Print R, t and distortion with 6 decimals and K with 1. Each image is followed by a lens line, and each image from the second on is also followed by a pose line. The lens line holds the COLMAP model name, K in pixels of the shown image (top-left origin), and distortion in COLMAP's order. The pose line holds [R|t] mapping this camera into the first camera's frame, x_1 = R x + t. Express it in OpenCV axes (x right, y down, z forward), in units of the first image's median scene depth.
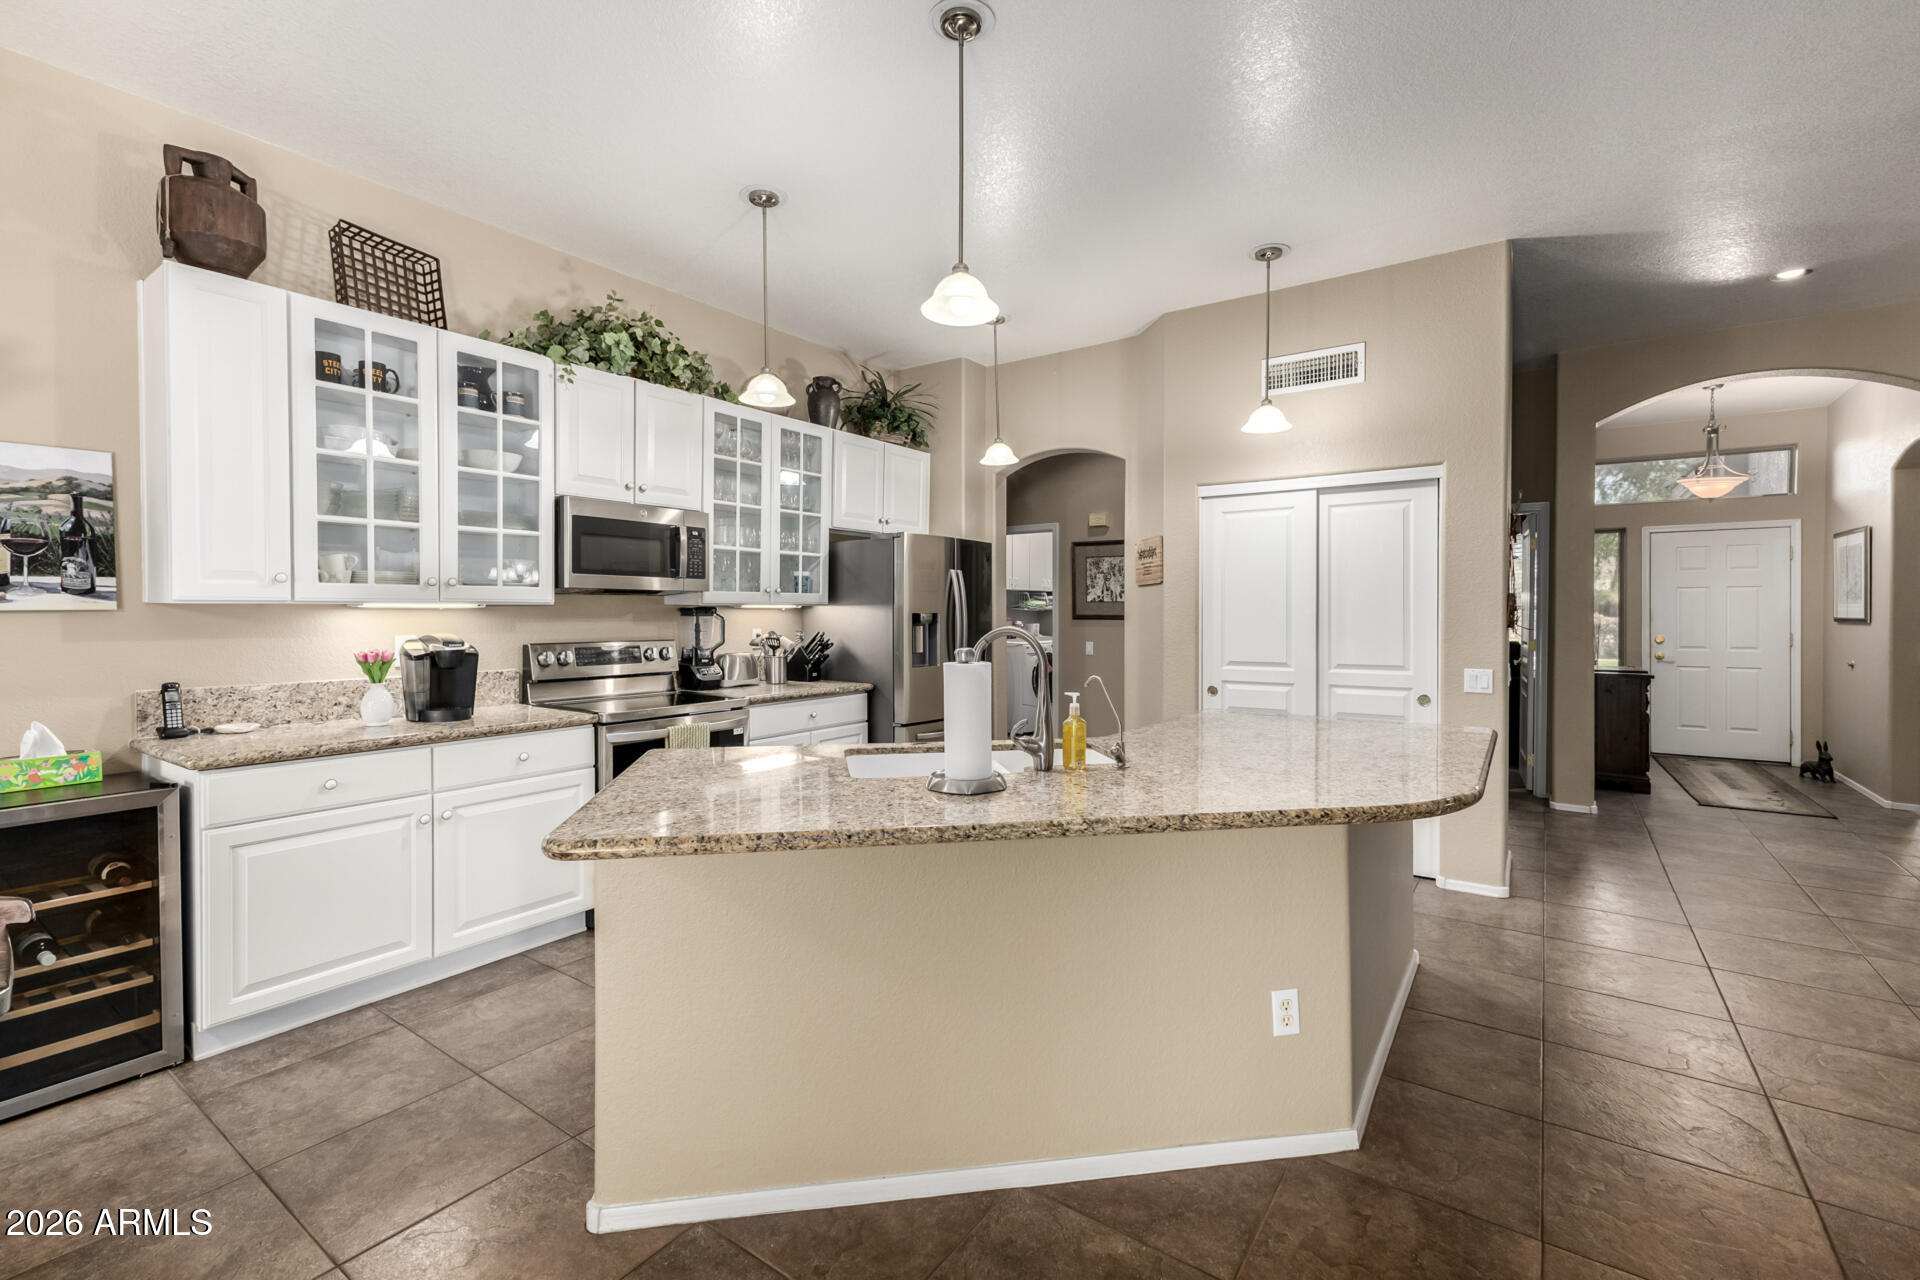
lens RADIAL K [[834.6, 0, 965.3], [0, 834.6, 619.1], [0, 0, 1]] dist [0.012964, -0.003572]
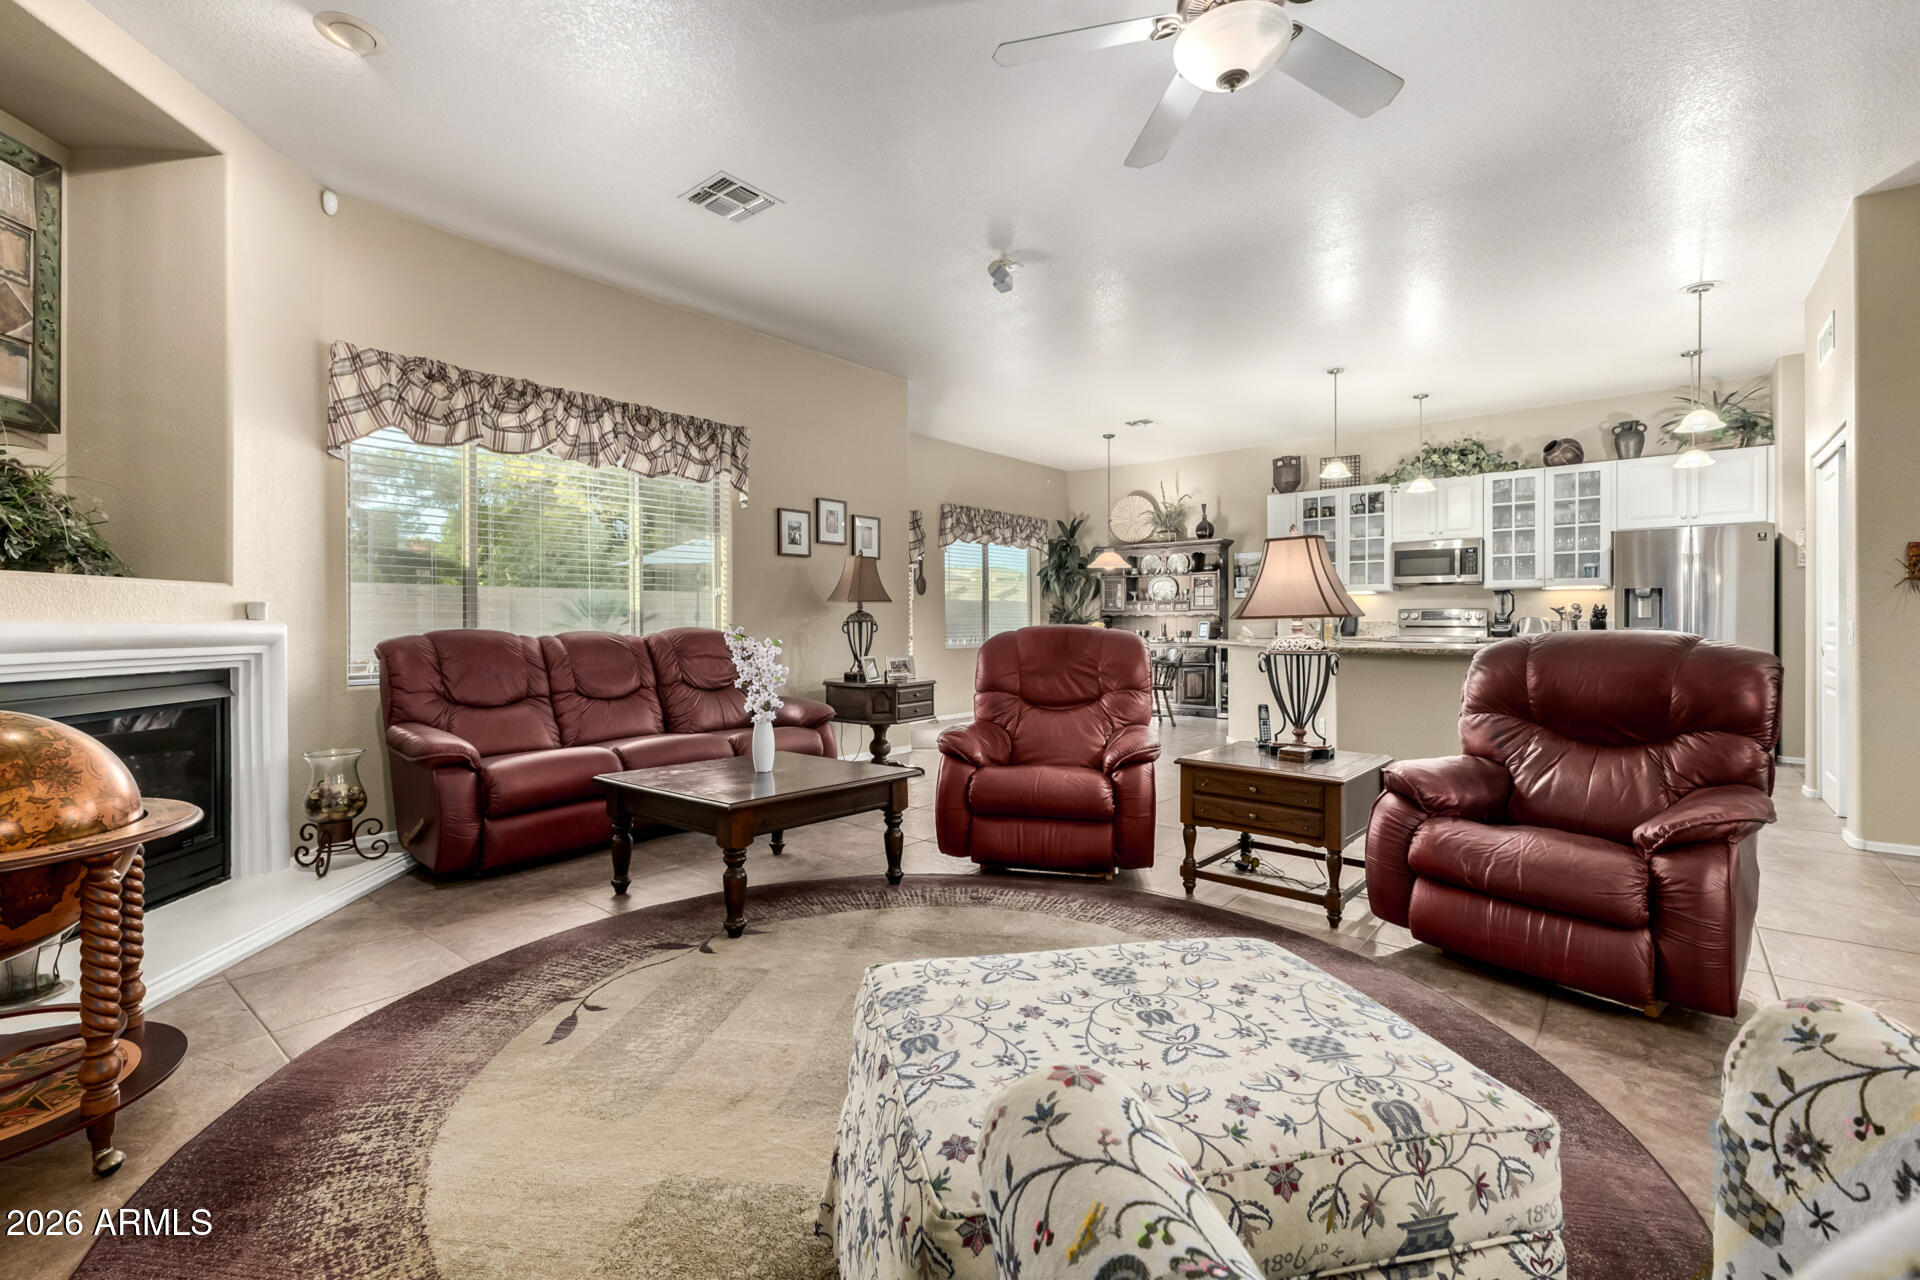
lens RADIAL K [[834.6, 0, 968.7], [0, 834.6, 626.9], [0, 0, 1]] dist [0.012964, -0.003572]
pose [[-0.072306, 0.006733, -0.997360, 1.882014], [-0.007550, 0.999945, 0.007298, 0.073163], [0.997354, 0.008058, -0.072251, 0.015271]]
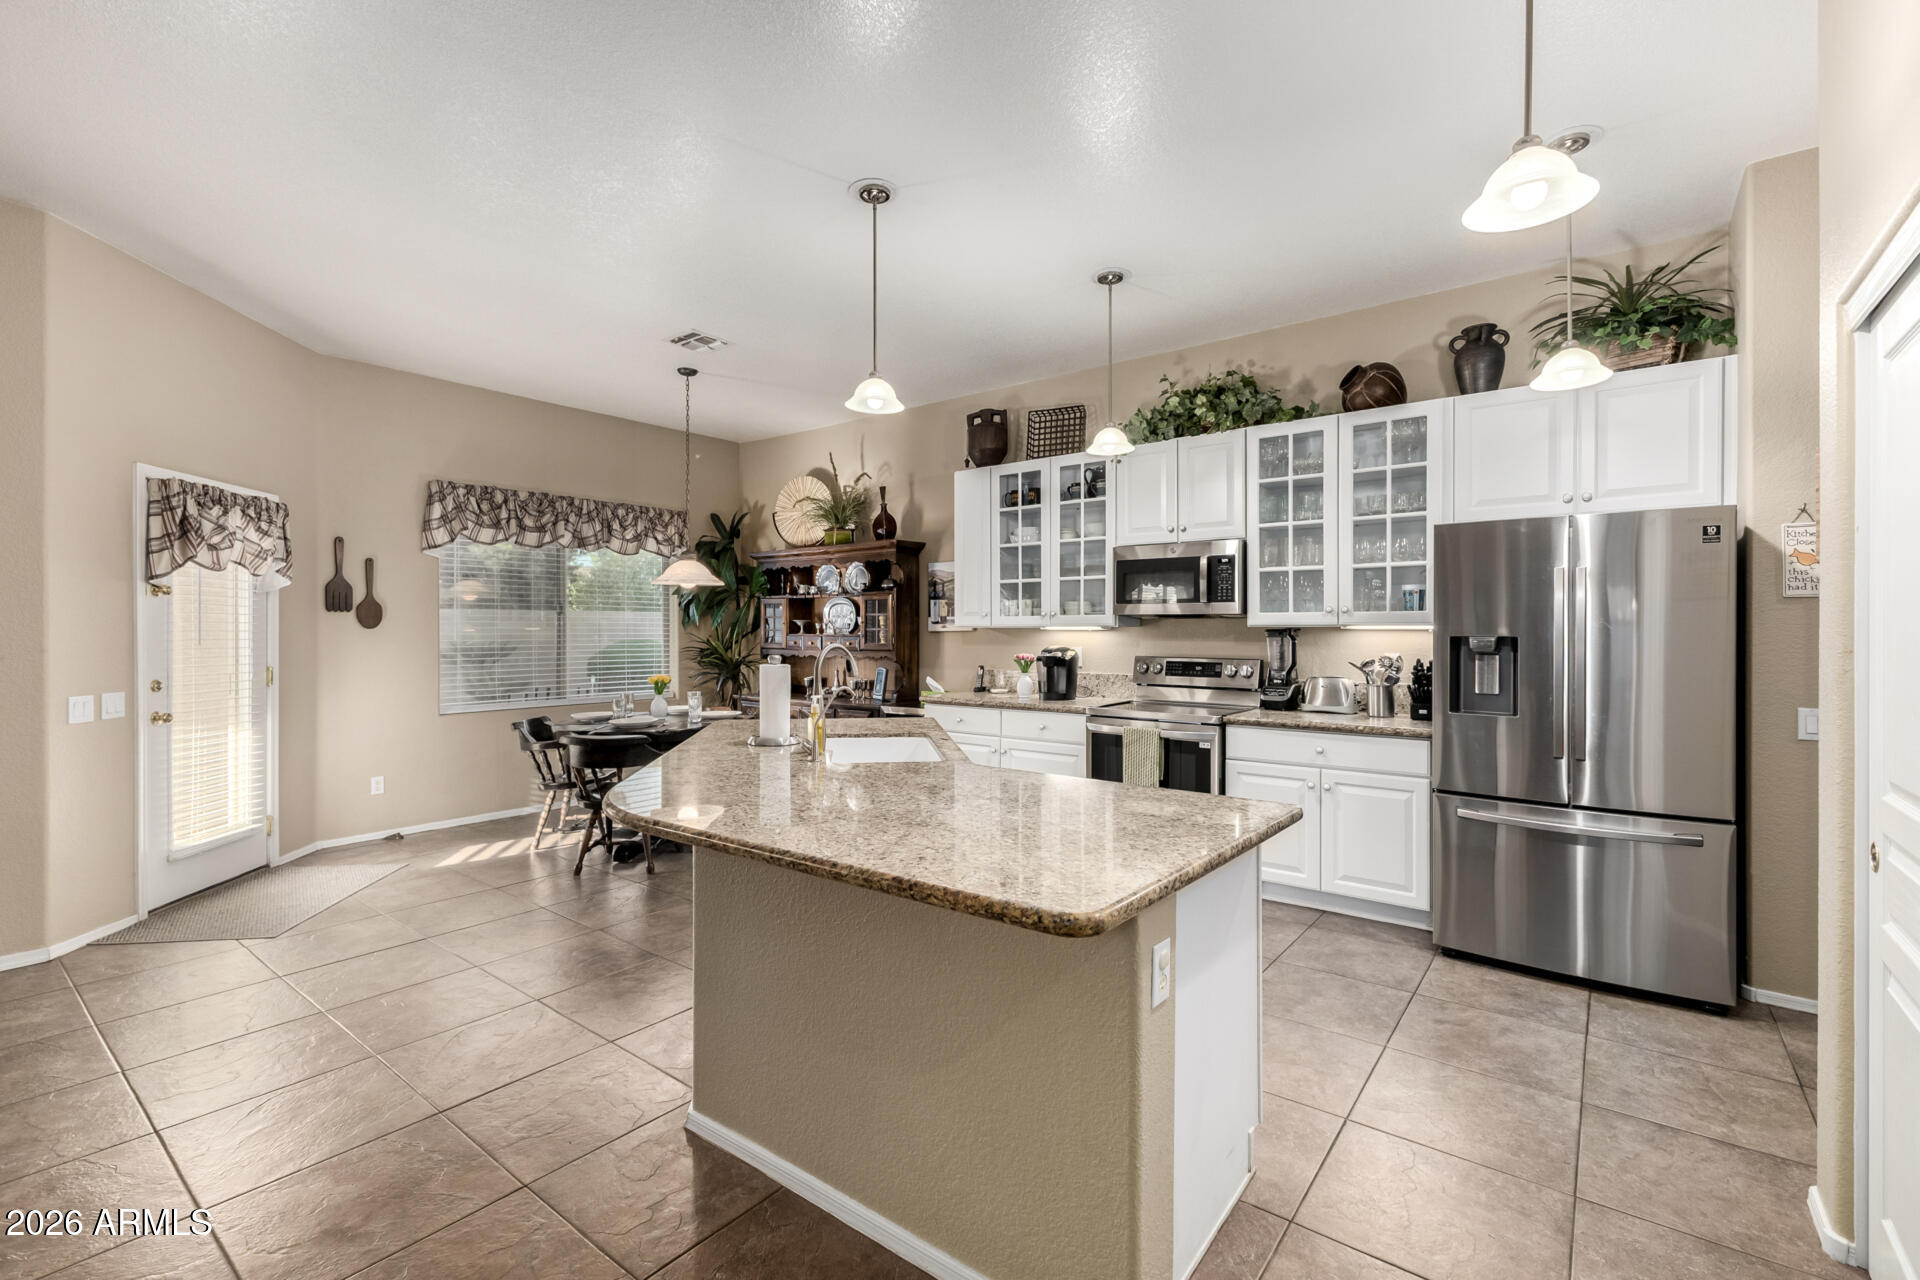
lens RADIAL K [[834.6, 0, 971.6], [0, 834.6, 635.0], [0, 0, 1]] dist [0.012964, -0.003572]
pose [[-0.046065, 0.007457, -0.998911, 0.891227], [-0.009838, 0.999920, 0.007918, -0.013250], [0.998890, 0.010192, -0.045988, 0.832476]]
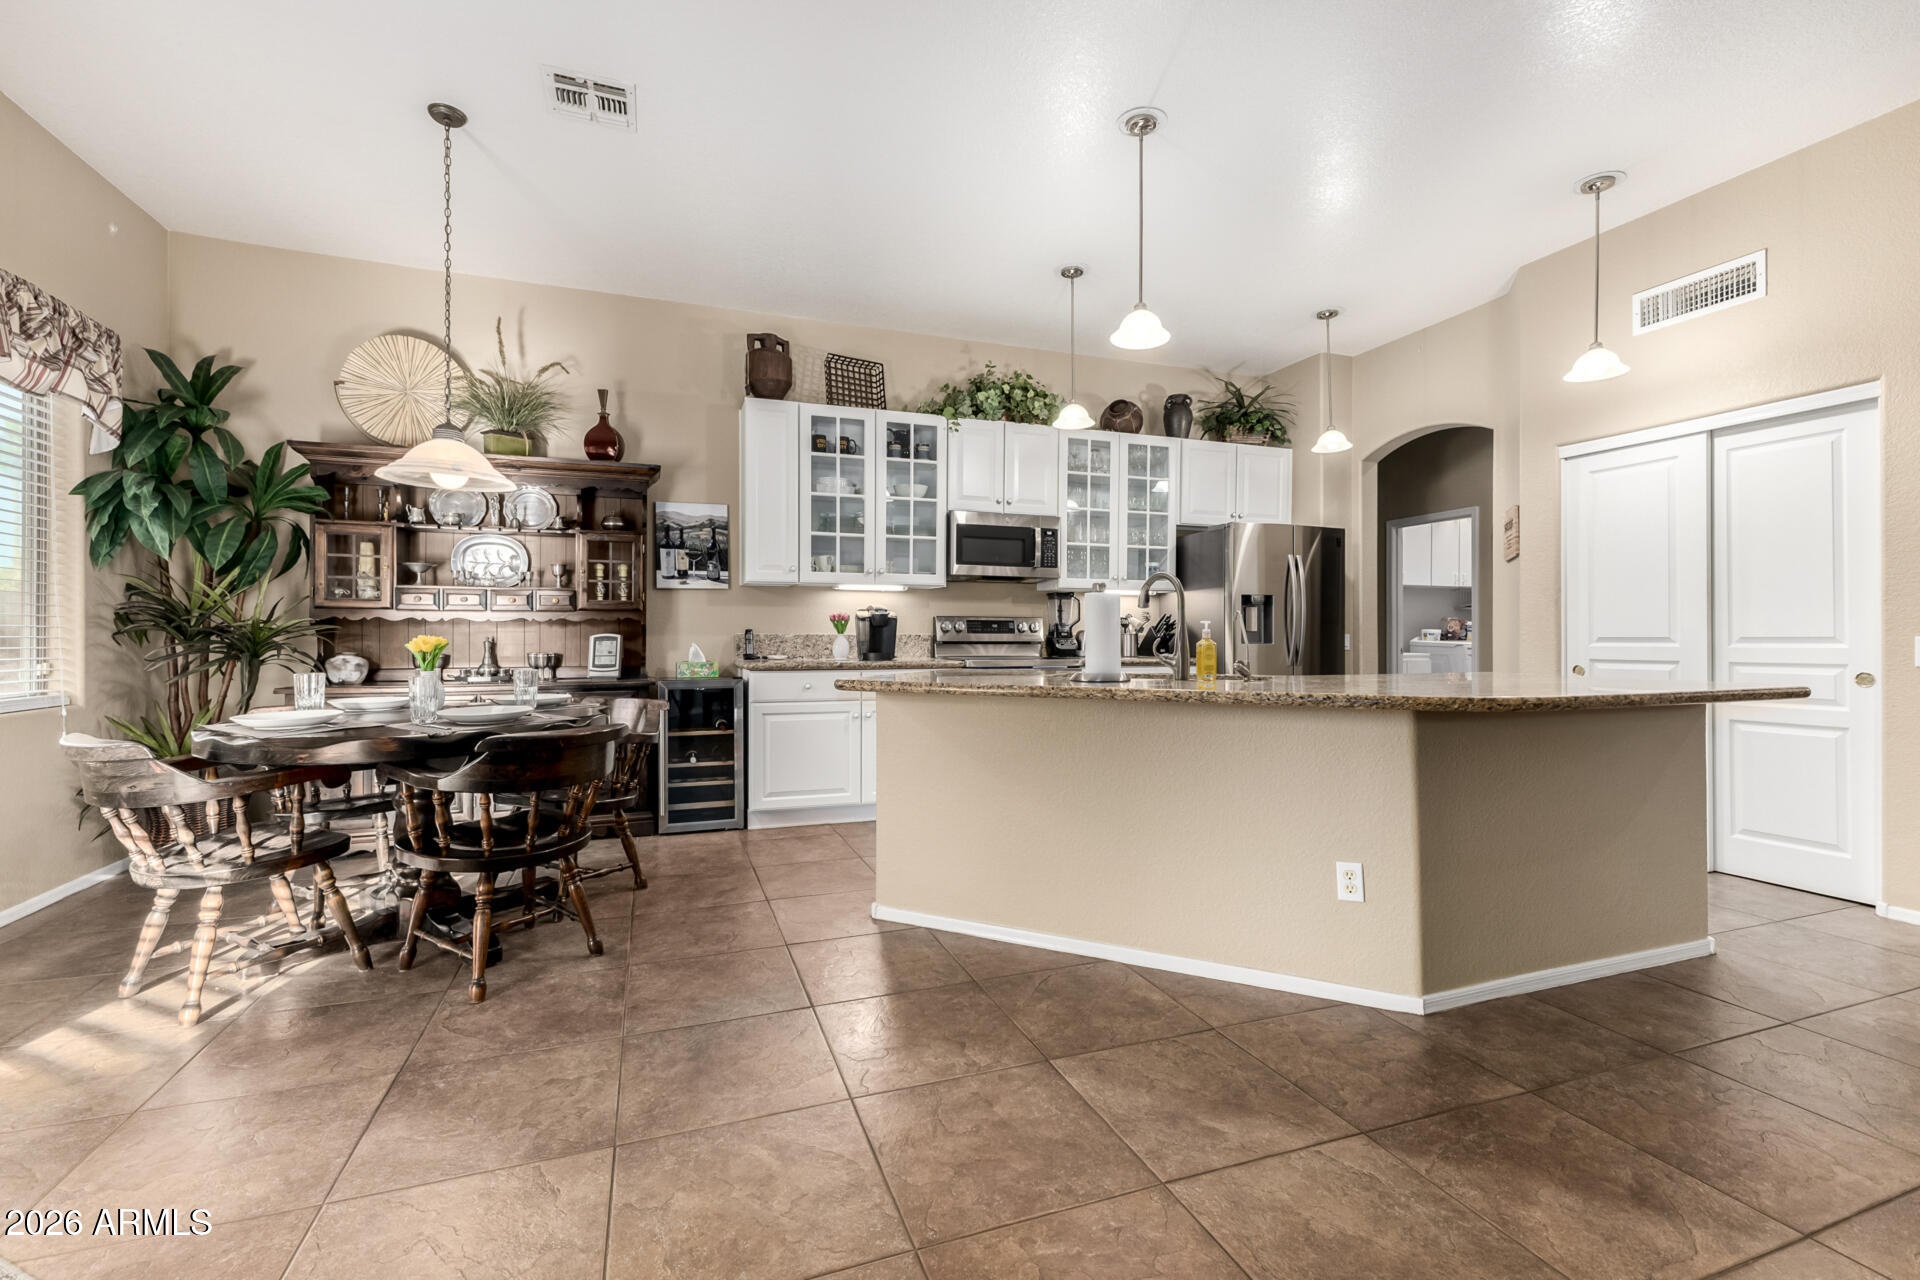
lens RADIAL K [[834.6, 0, 953.5], [0, 834.6, 627.3], [0, 0, 1]] dist [0.012964, -0.003572]
pose [[0.819224, -0.004163, -0.573459, 0.342907], [-0.007187, 0.999821, -0.017526, 0.077220], [0.573429, 0.018480, 0.819047, -0.166519]]
